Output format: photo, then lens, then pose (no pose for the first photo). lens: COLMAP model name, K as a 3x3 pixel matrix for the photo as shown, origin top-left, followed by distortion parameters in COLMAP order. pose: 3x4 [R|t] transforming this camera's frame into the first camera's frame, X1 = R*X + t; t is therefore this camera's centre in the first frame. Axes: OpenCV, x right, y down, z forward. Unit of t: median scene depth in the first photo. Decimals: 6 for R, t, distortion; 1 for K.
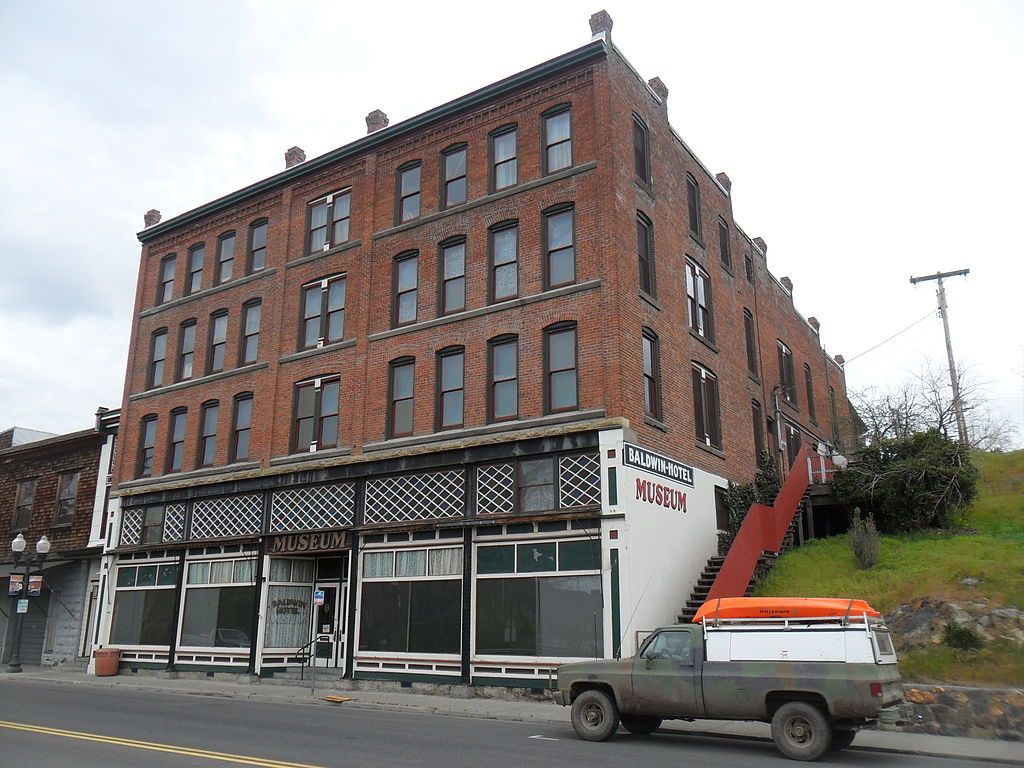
lens RADIAL K [[833.0, 0, 512.0], [0, 833.0, 384.0], [0, 0, 1]] dist [-0.005523, 0.005138]
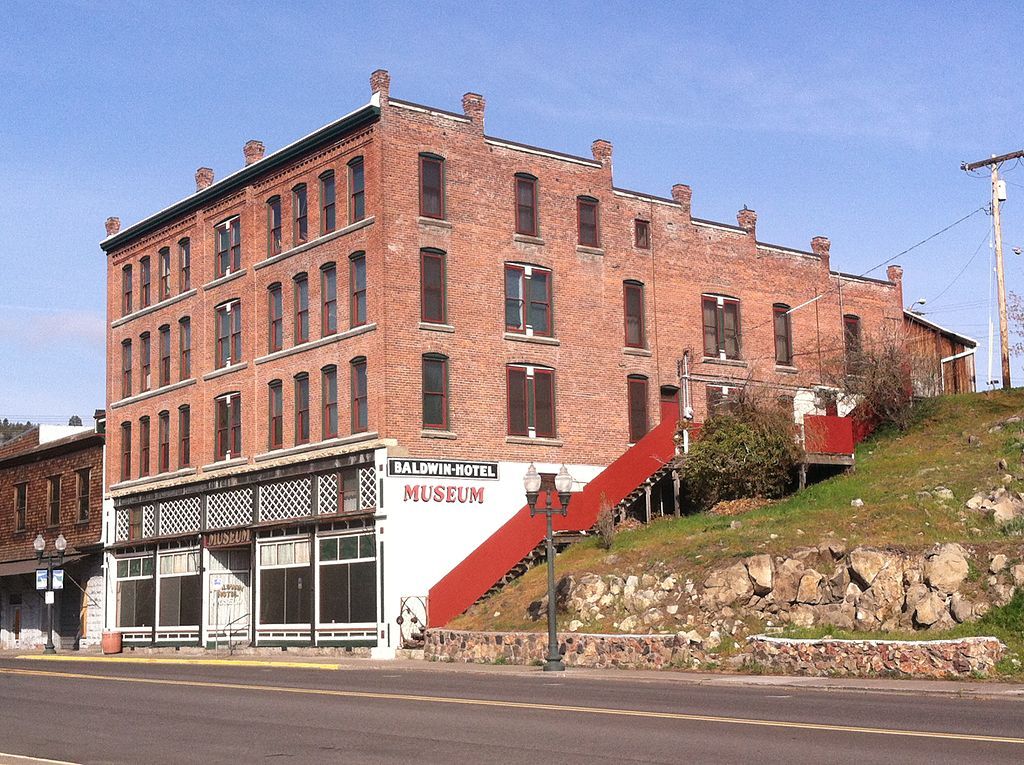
lens RADIAL K [[1418.9, 0, 512.0], [0, 1418.9, 382.5], [0, 0, 1]] dist [0.031122, -0.009154]
pose [[0.953266, -0.076088, -0.292394, 0.776519], [0.112782, 0.987429, 0.110740, -0.214160], [0.280293, -0.138541, 0.949864, -0.806295]]
